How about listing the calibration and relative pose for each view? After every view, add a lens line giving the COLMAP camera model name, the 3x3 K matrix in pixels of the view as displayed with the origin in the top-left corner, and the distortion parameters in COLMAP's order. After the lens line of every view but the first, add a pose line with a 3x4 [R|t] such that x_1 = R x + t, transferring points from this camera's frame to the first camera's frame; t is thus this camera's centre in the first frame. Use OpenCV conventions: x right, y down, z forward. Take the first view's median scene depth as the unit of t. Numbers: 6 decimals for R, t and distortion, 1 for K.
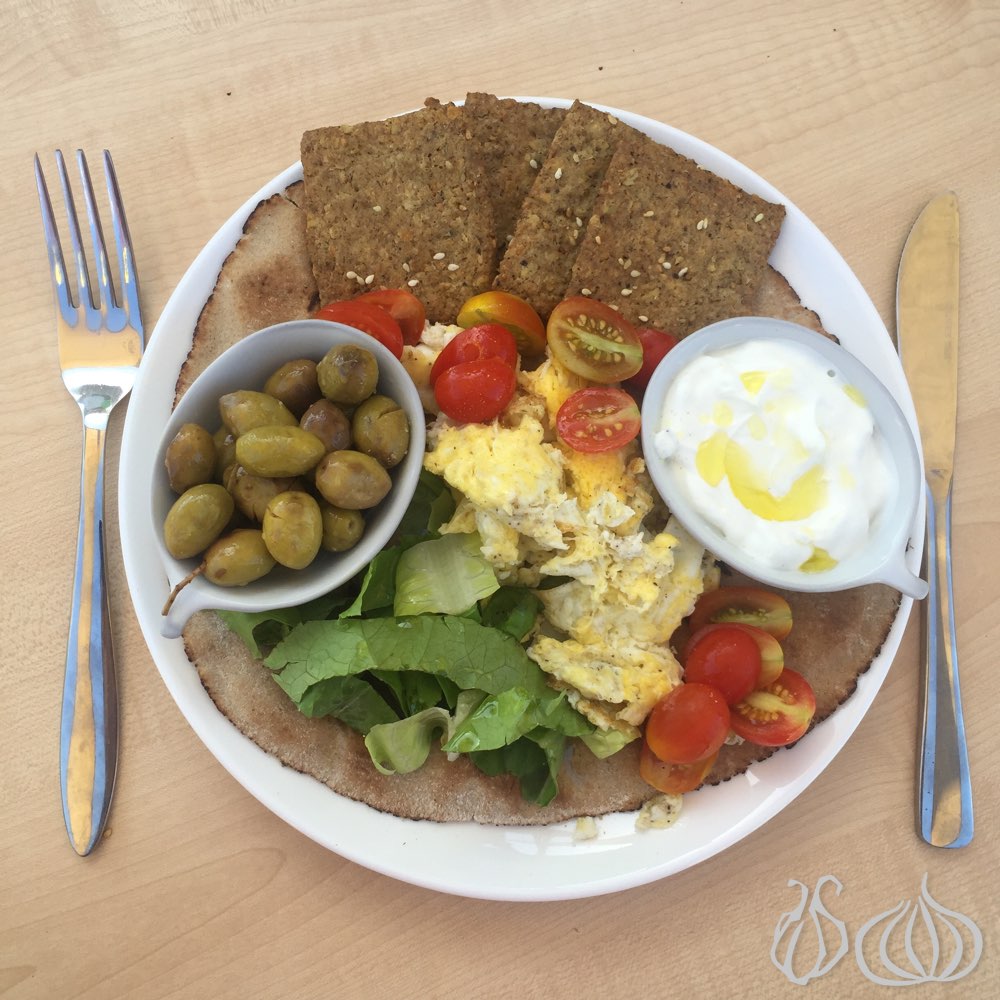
lens RADIAL K [[1214.1, 0, 517.4], [0, 1214.1, 455.3], [0, 0, 1]] dist [0.037781, 0.000000]
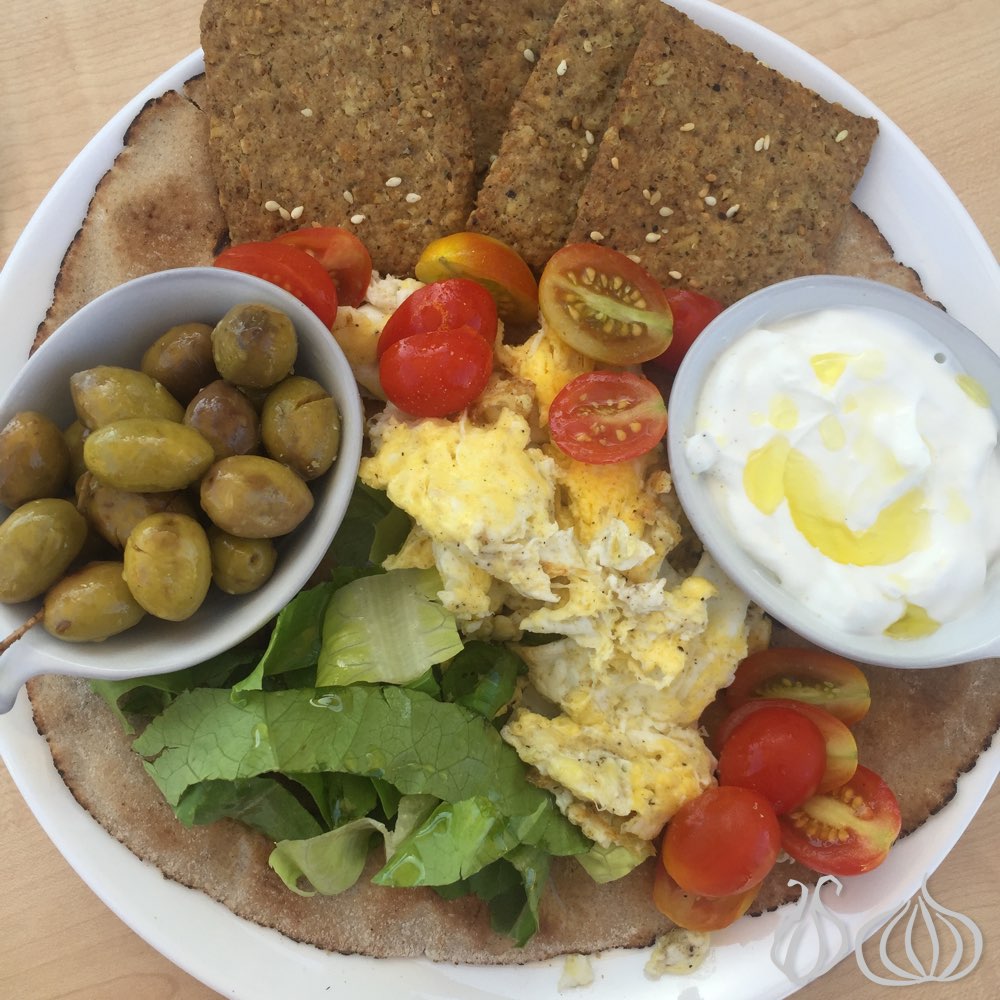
lens RADIAL K [[1214.1, 0, 518.3], [0, 1214.1, 469.1], [0, 0, 1]] dist [0.037781, 0.000000]
pose [[0.999401, 0.023495, -0.025420, 0.032238], [-0.022192, 0.998485, 0.050356, -0.032273], [0.026565, -0.049761, 0.998408, 0.276865]]
